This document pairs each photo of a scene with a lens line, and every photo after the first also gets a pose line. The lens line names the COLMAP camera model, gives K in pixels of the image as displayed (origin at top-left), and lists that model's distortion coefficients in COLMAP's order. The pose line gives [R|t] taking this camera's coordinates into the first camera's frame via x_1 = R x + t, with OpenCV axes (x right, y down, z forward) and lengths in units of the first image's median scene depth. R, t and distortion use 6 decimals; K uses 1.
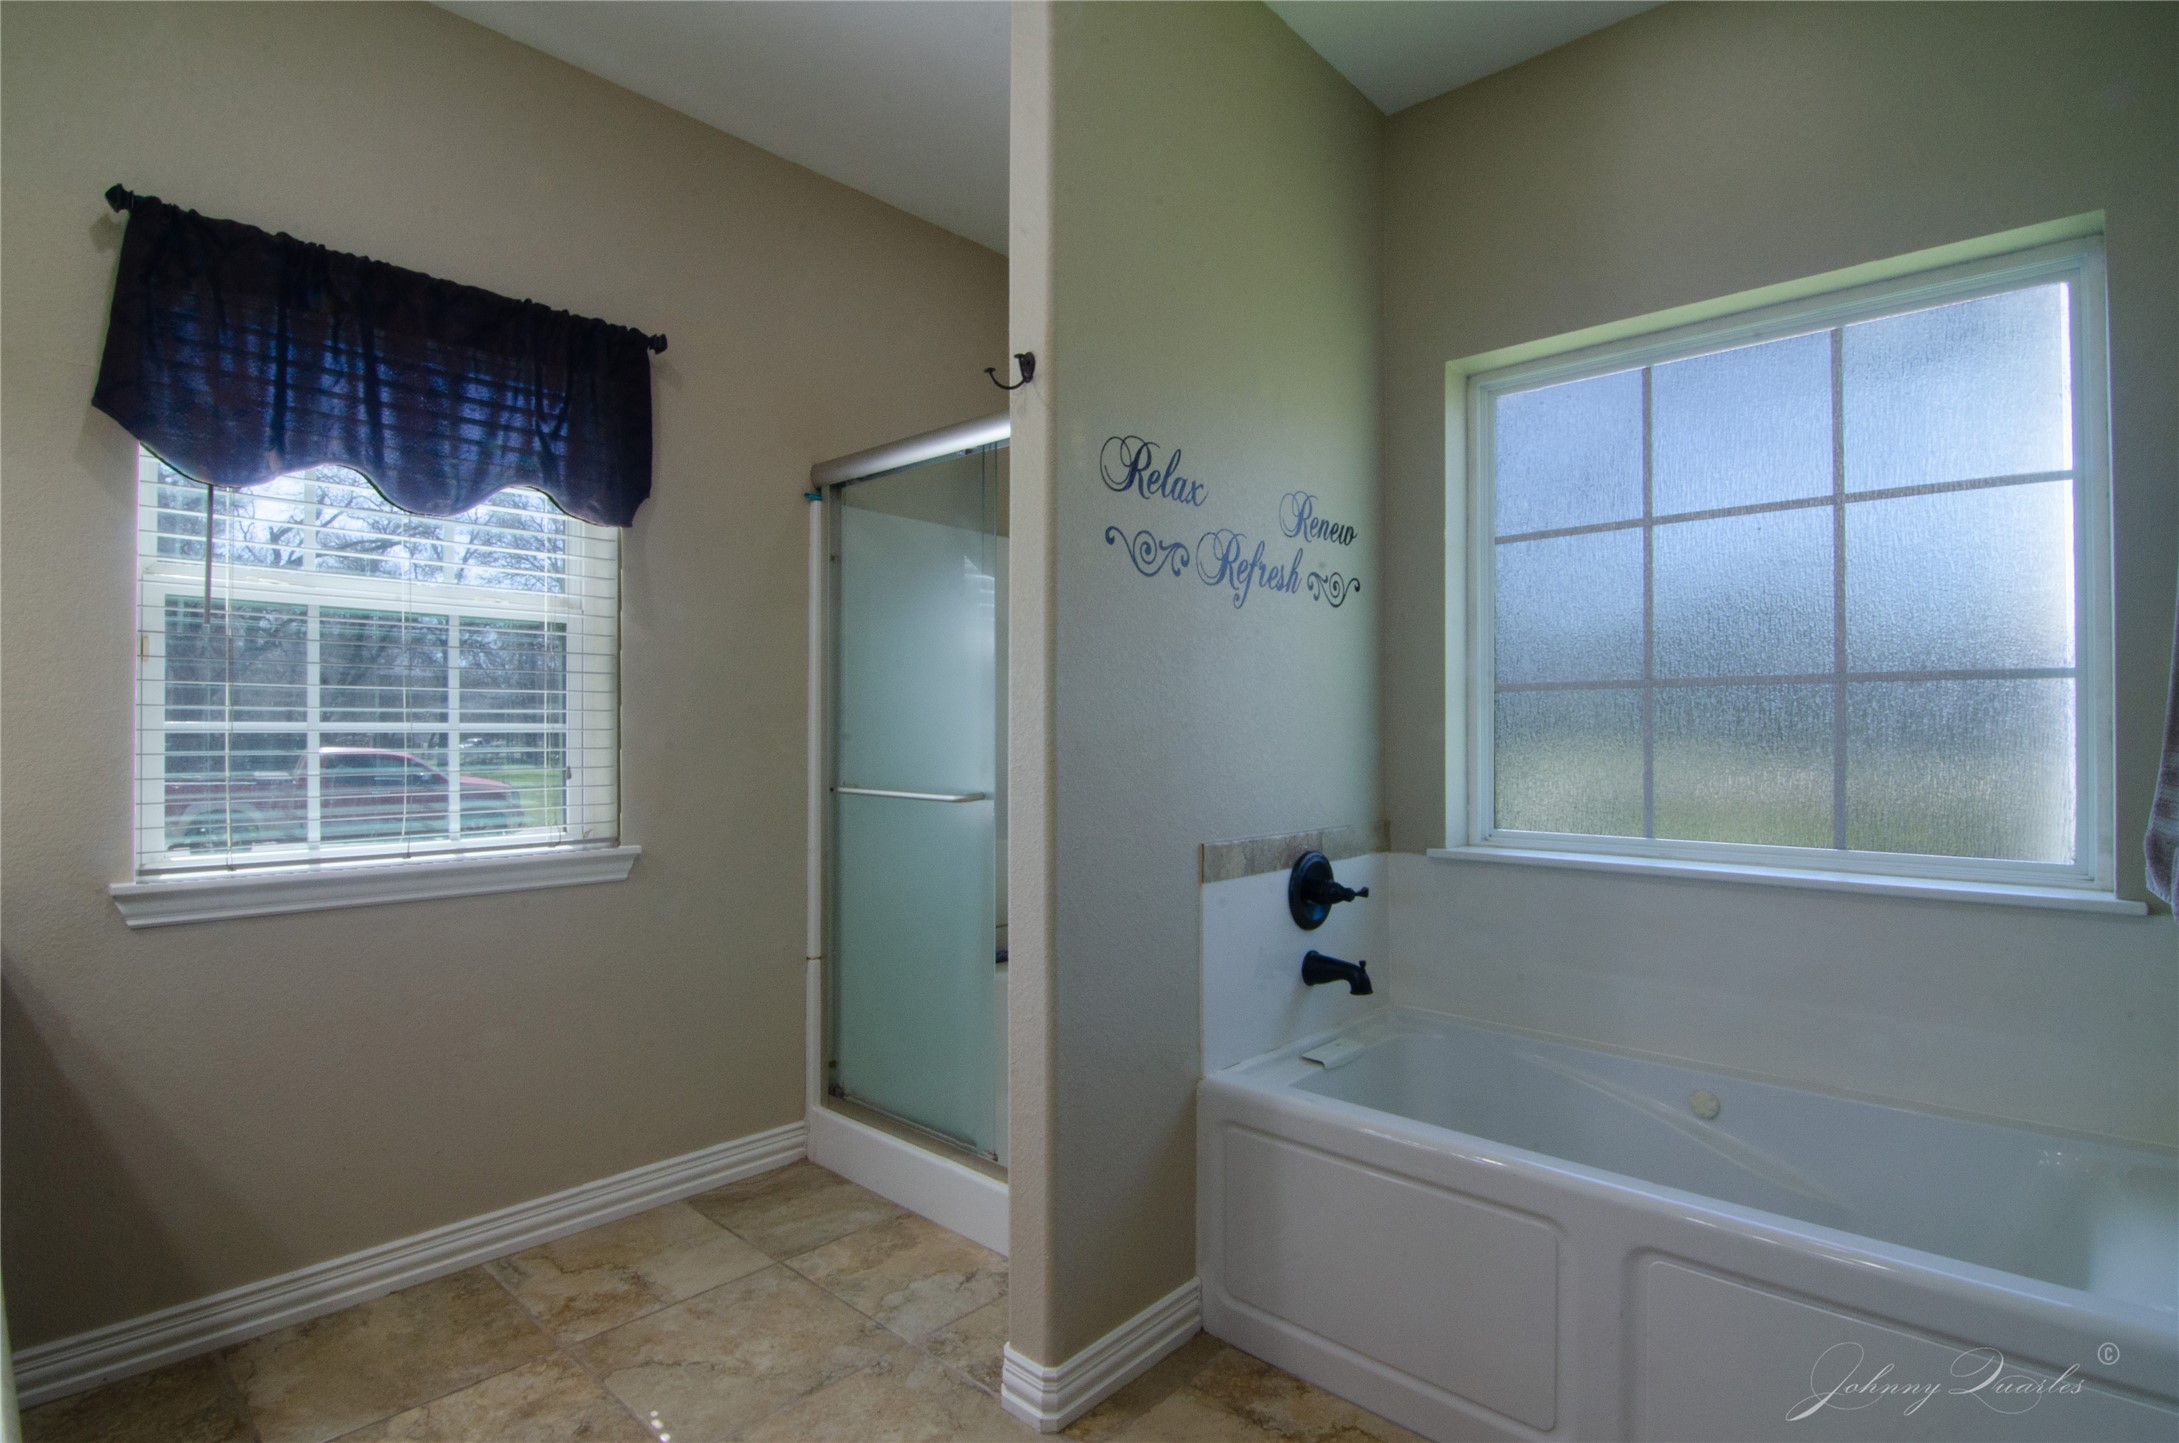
lens RADIAL K [[1067.5, 0, 1089.5], [0, 1067.5, 721.5], [0, 0, 1]] dist [-0.030152, -0.000440]
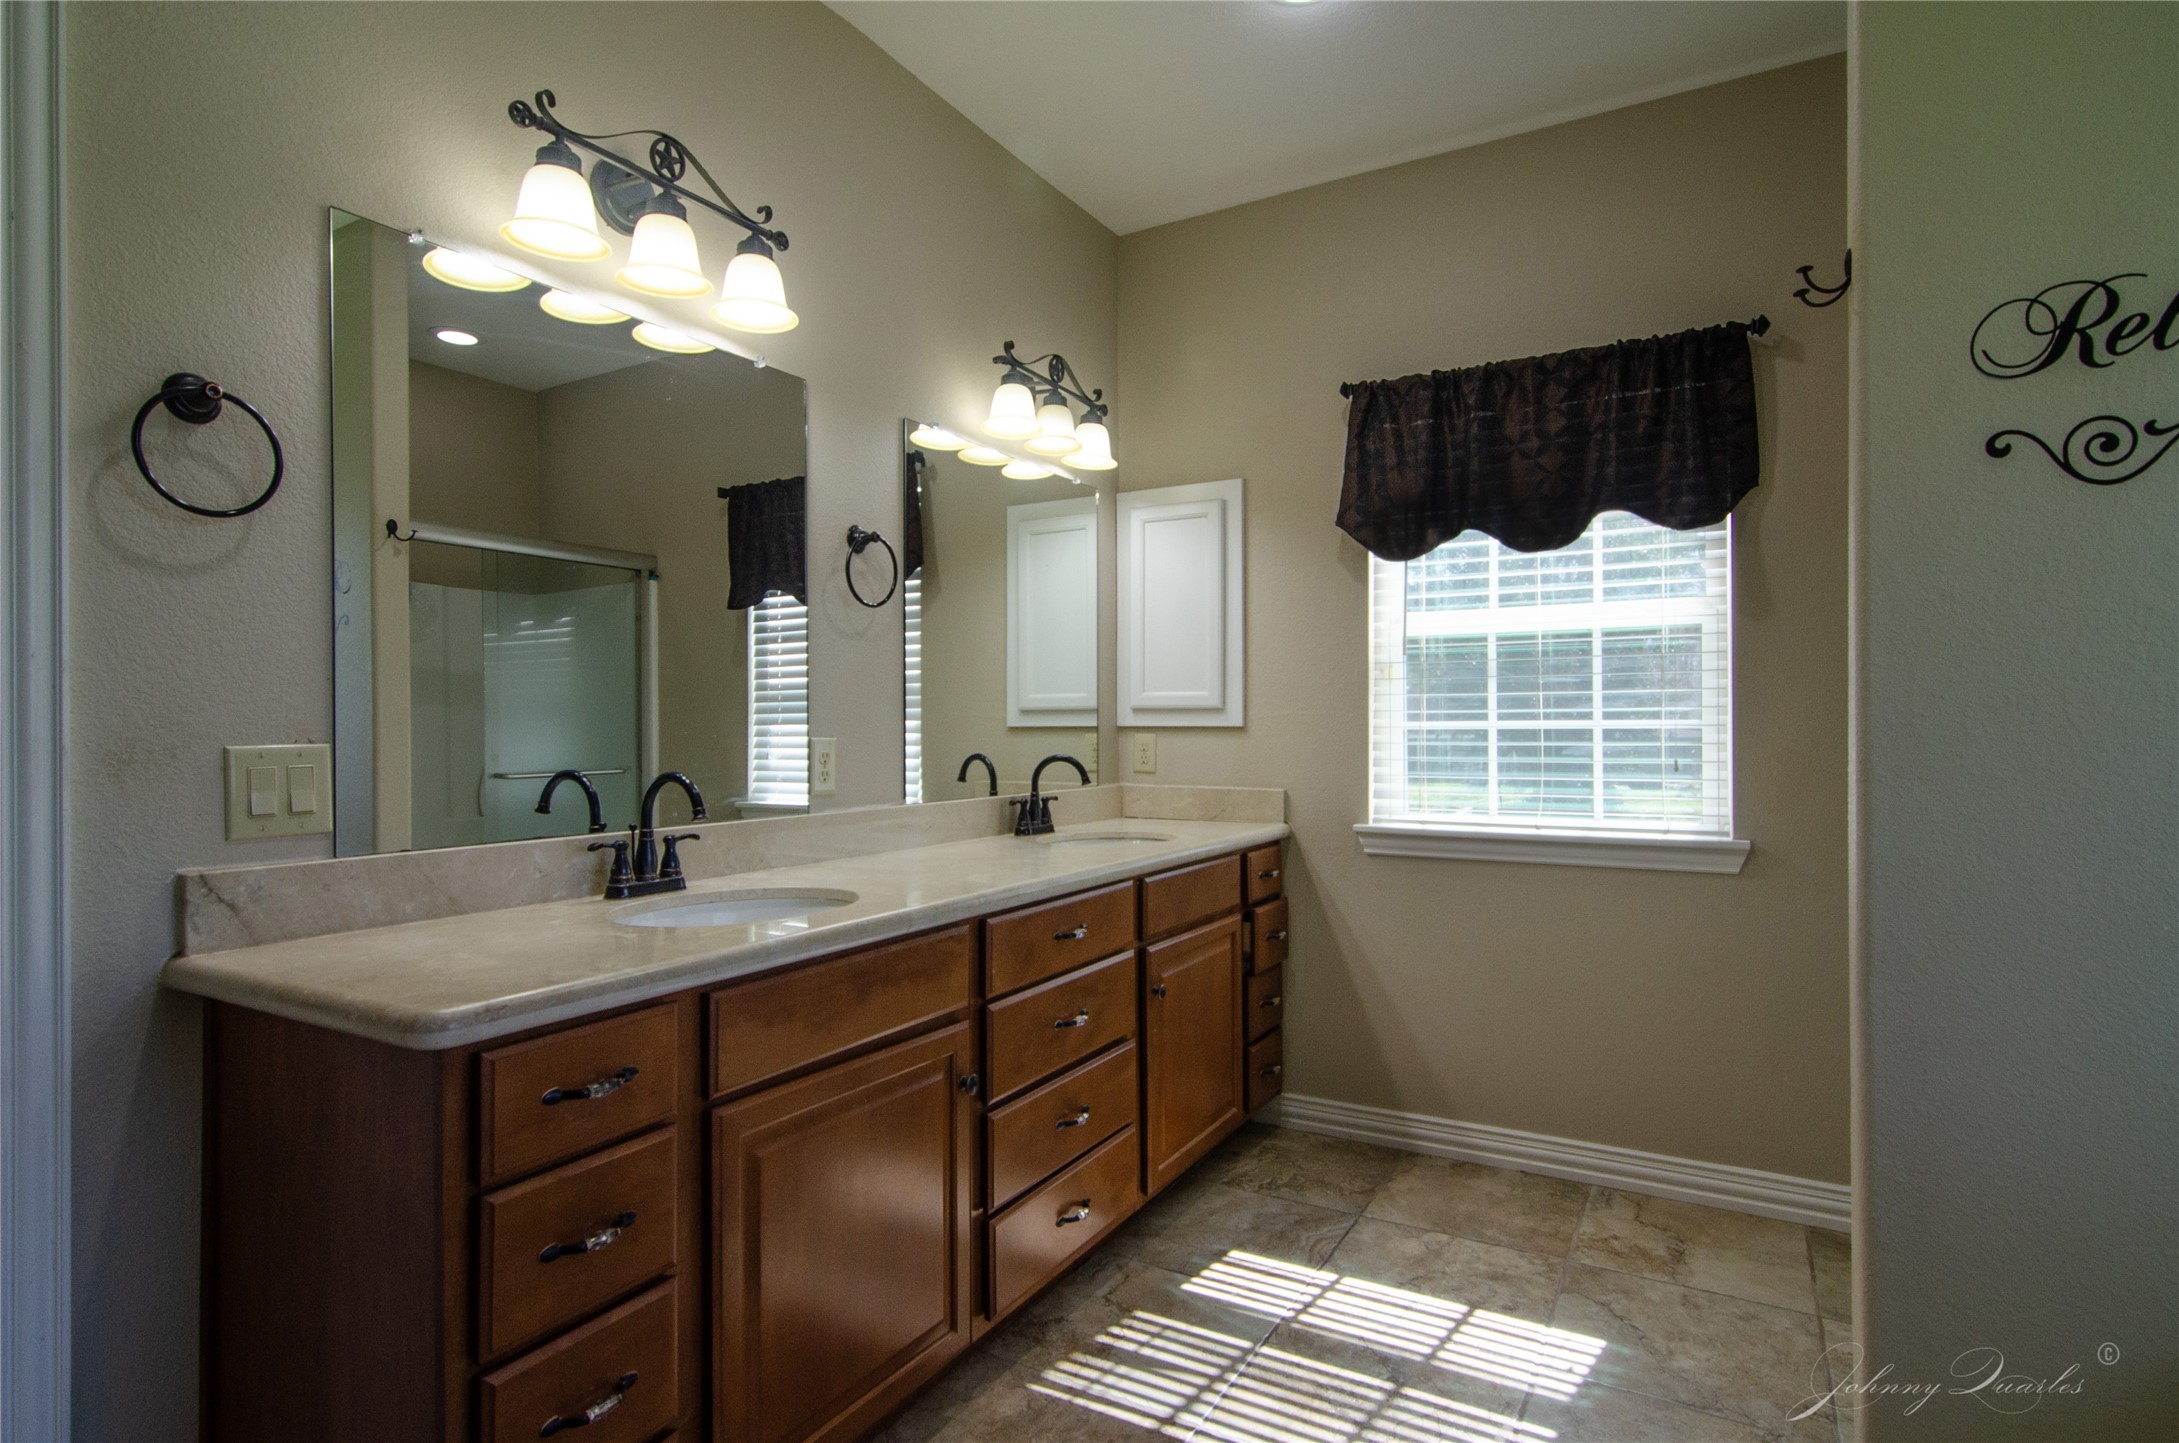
lens RADIAL K [[1170.4, 0, 1172.3], [0, 1170.4, 734.9], [0, 0, 1]] dist [0.000072, -0.000566]
pose [[0.222977, 0.001785, -0.974822, 0.613914], [0.011200, 0.999928, 0.004393, 0.007278], [0.974759, -0.011898, 0.222941, 0.274130]]
